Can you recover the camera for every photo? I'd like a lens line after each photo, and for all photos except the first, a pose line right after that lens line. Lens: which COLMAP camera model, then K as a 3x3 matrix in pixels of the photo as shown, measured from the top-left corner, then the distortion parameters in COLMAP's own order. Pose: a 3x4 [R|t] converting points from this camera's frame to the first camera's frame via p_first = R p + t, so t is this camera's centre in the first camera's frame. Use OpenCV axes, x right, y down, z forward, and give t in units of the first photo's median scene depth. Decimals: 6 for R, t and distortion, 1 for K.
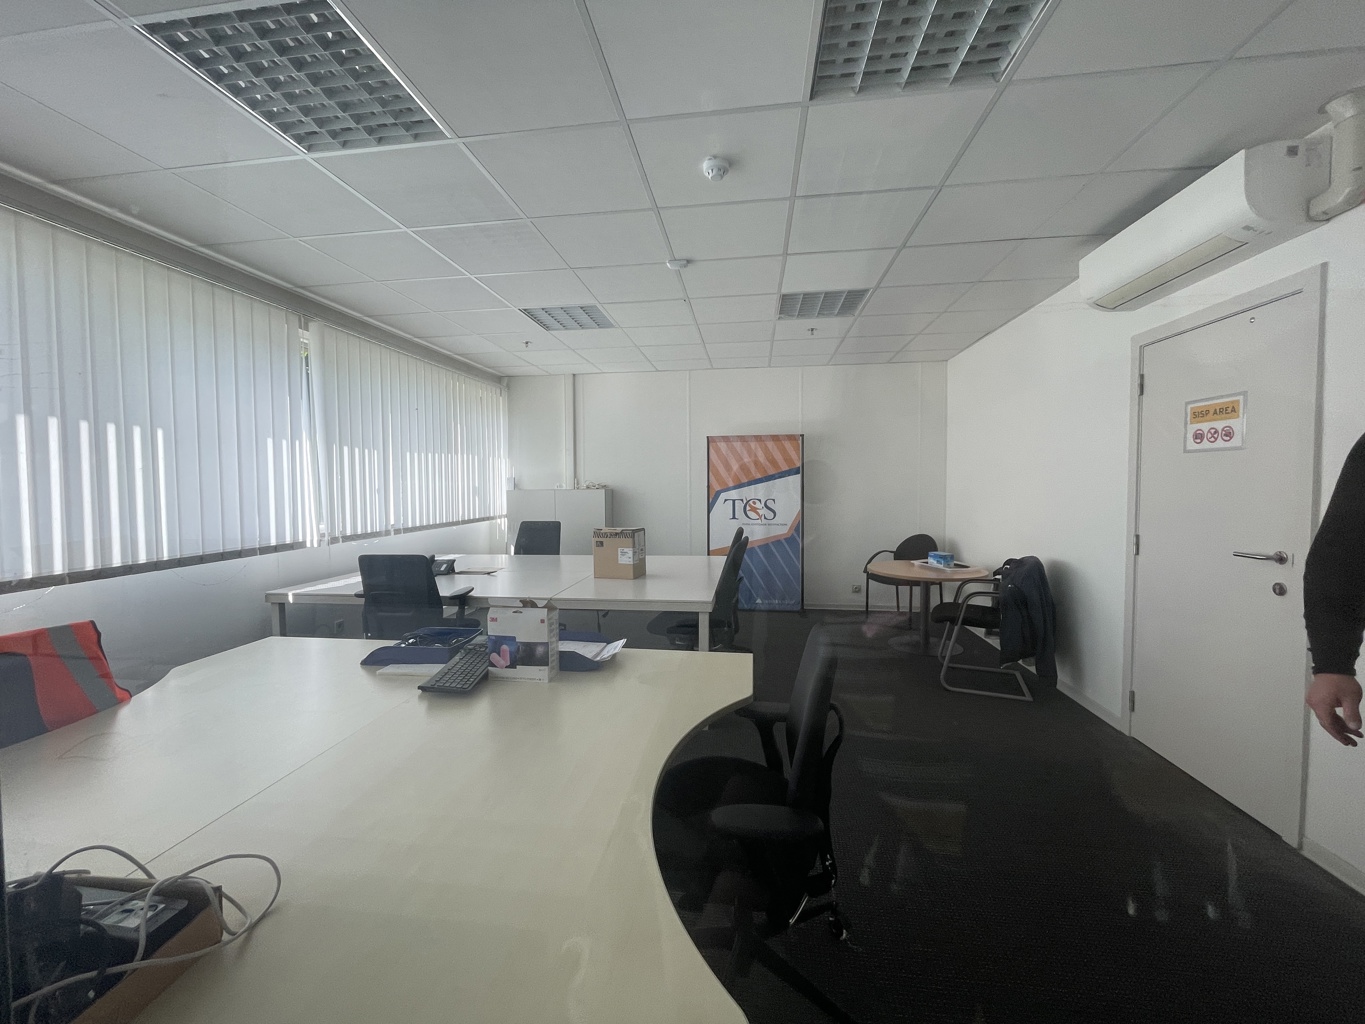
lens RADIAL K [[552.3, 0, 682.5], [0, 552.3, 512.0], [0, 0, 1]] dist [-0.002136, -0.000050]
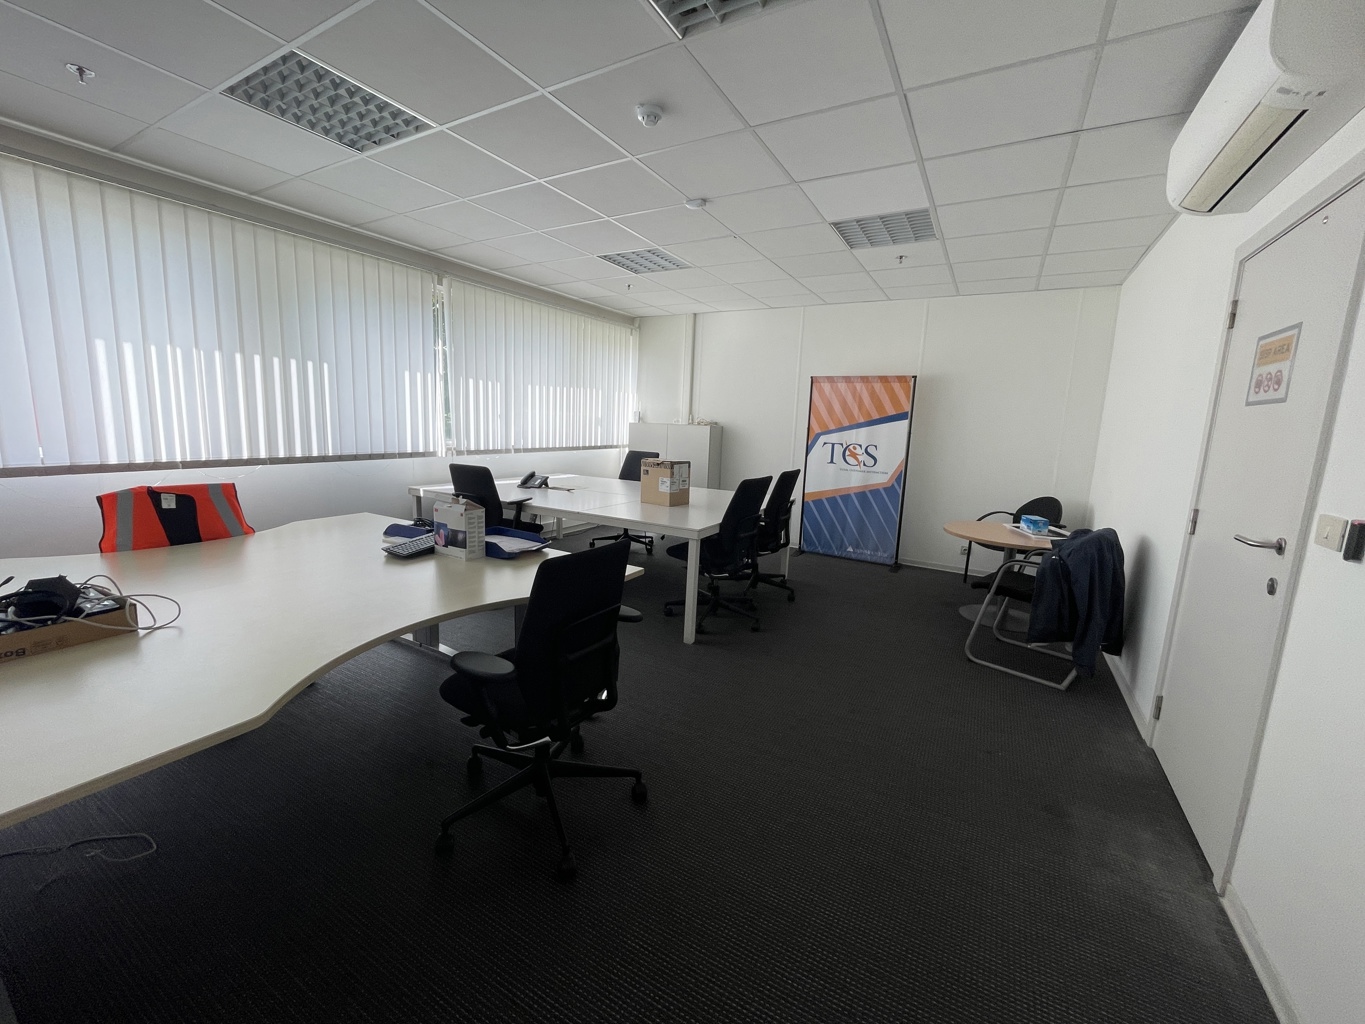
lens RADIAL K [[552.3, 0, 682.5], [0, 552.3, 512.0], [0, 0, 1]] dist [-0.002136, -0.000050]
pose [[0.923926, 0.106222, -0.367529, 0.283026], [-0.066819, 0.990720, 0.118359, 0.000220], [0.376691, -0.084797, 0.922450, -0.006101]]
